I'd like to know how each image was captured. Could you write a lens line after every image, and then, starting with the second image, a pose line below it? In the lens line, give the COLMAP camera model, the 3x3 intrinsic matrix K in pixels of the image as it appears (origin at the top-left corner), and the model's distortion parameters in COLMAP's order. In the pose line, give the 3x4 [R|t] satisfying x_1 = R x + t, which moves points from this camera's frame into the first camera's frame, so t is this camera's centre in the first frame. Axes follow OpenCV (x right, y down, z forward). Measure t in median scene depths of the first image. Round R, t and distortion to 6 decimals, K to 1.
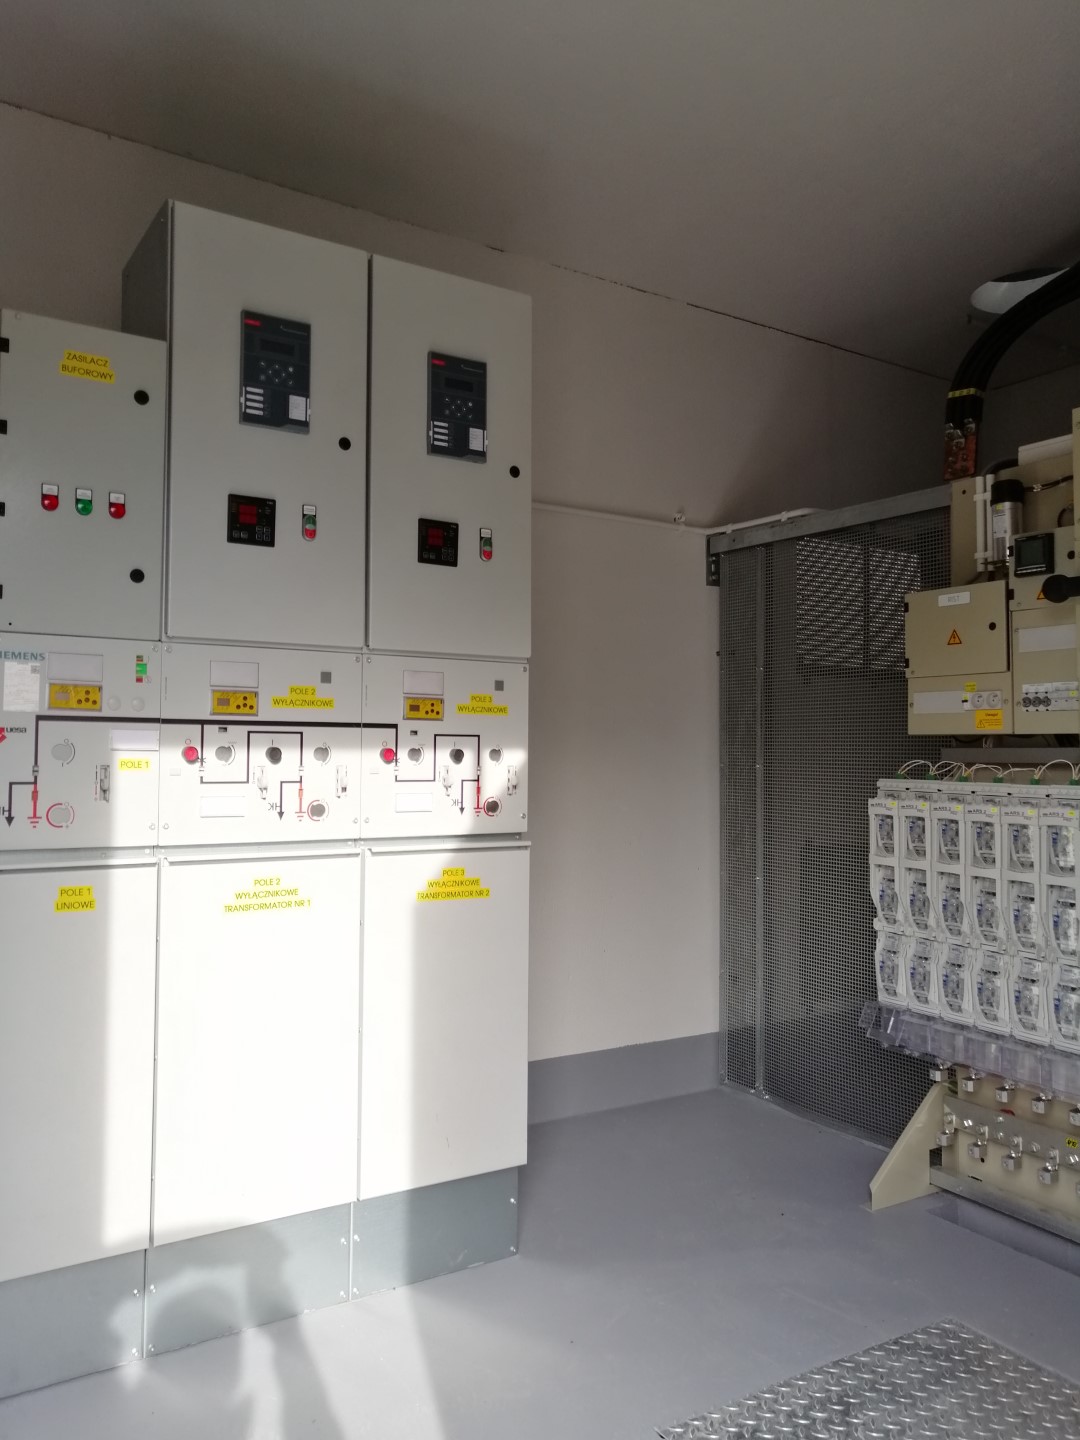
lens RADIAL K [[1139.2, 0, 540.0], [0, 1139.2, 720.0], [0, 0, 1]] dist [-0.034455, 0.092054]
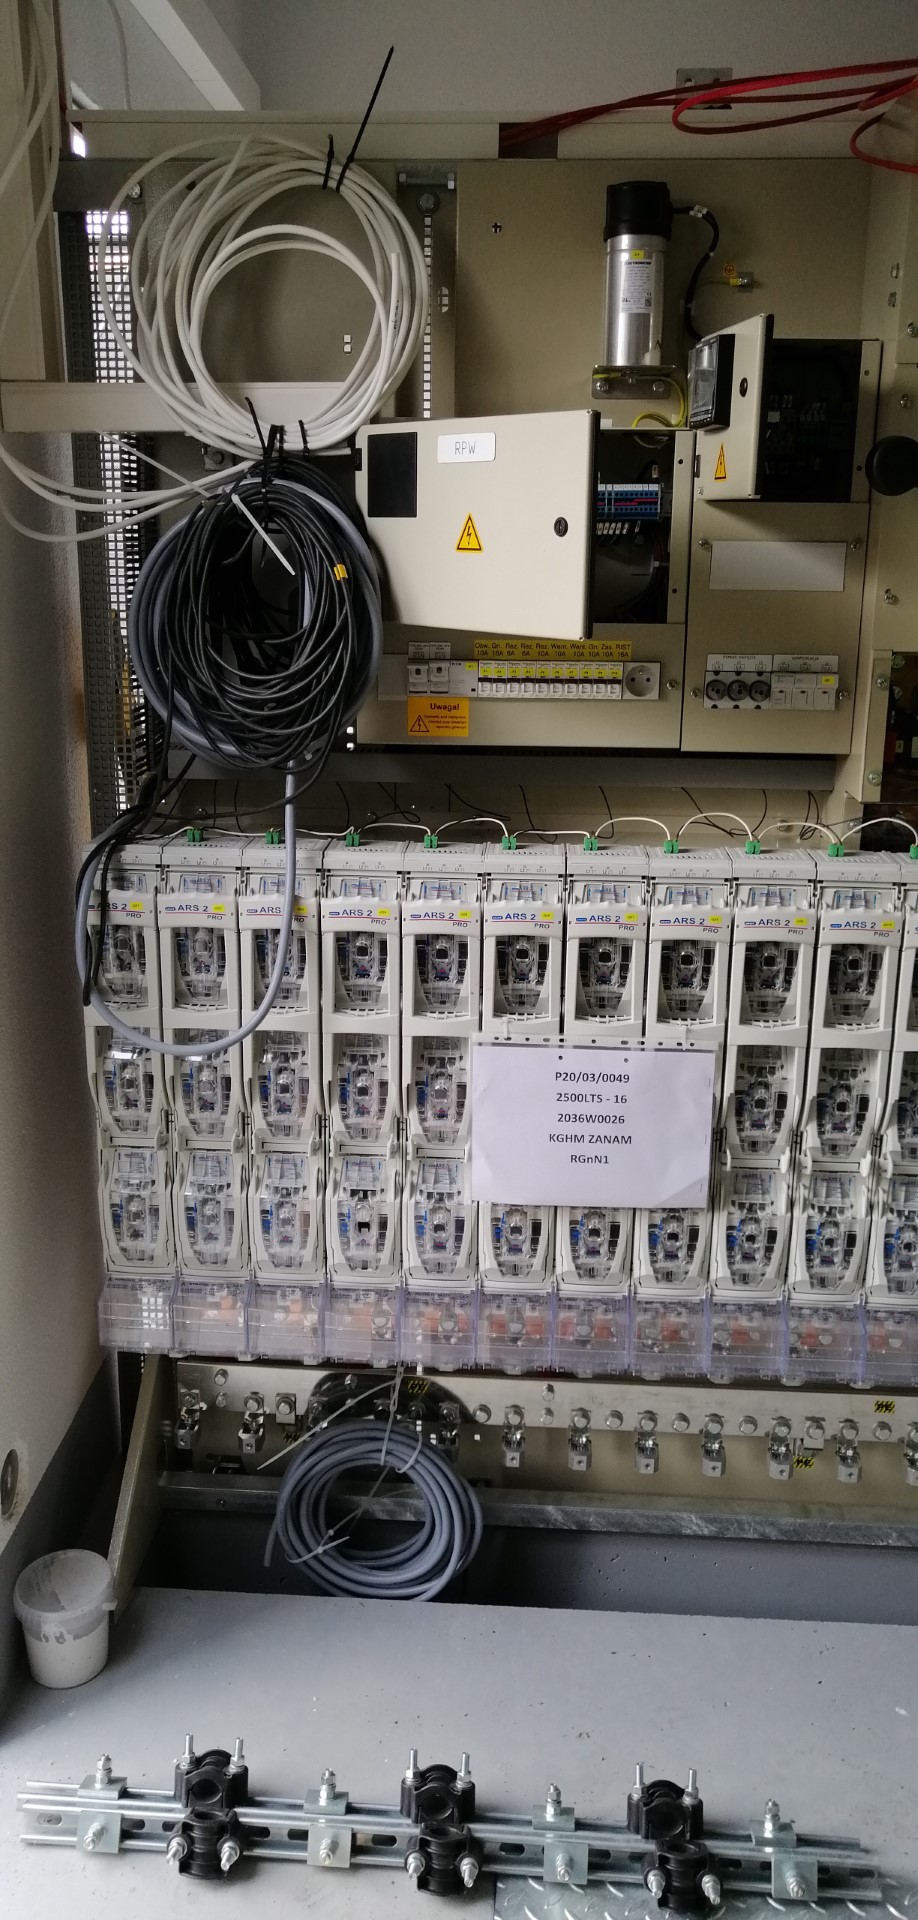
lens RADIAL K [[1616.1, 0, 459.0], [0, 1616.1, 960.0], [0, 0, 1]] dist [0.013998, 0.088621]
pose [[0.585968, -0.246397, 0.771965, -0.204827], [-0.031472, 0.945011, 0.325520, -0.123623], [-0.809723, -0.215039, 0.545992, 0.631564]]
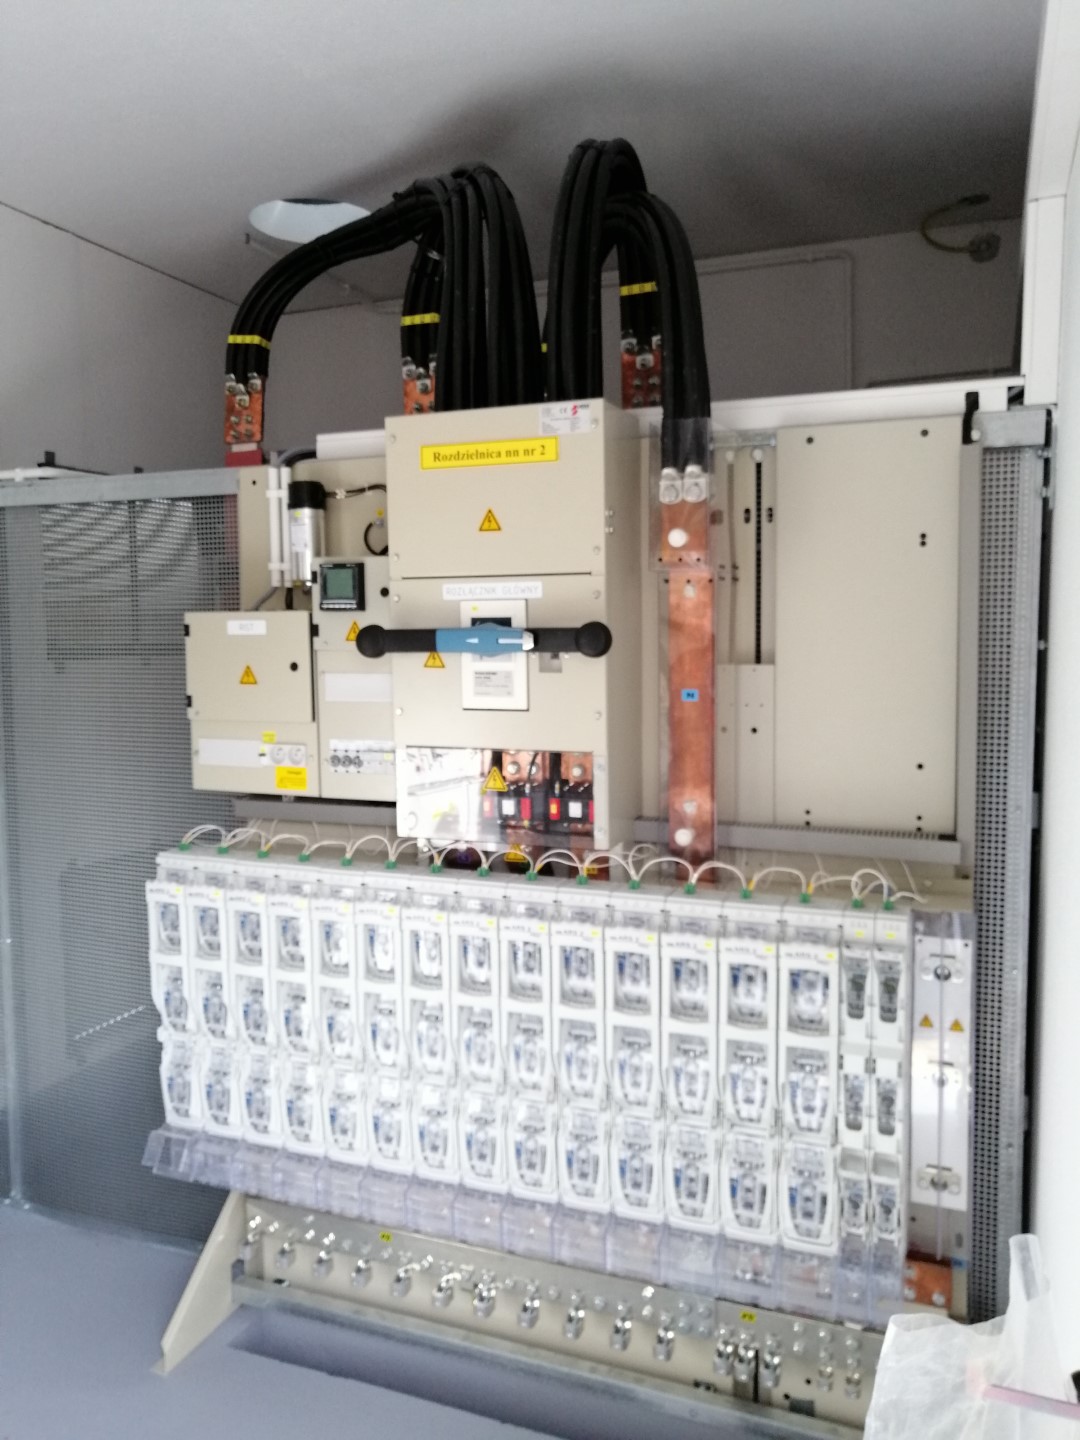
lens RADIAL K [[1139.2, 0, 540.0], [0, 1139.2, 720.0], [0, 0, 1]] dist [-0.034455, 0.092054]
pose [[0.815038, -0.058120, 0.576486, 0.067752], [-0.004299, 0.994322, 0.106324, -0.125812], [-0.579392, -0.089136, 0.810160, 0.225395]]
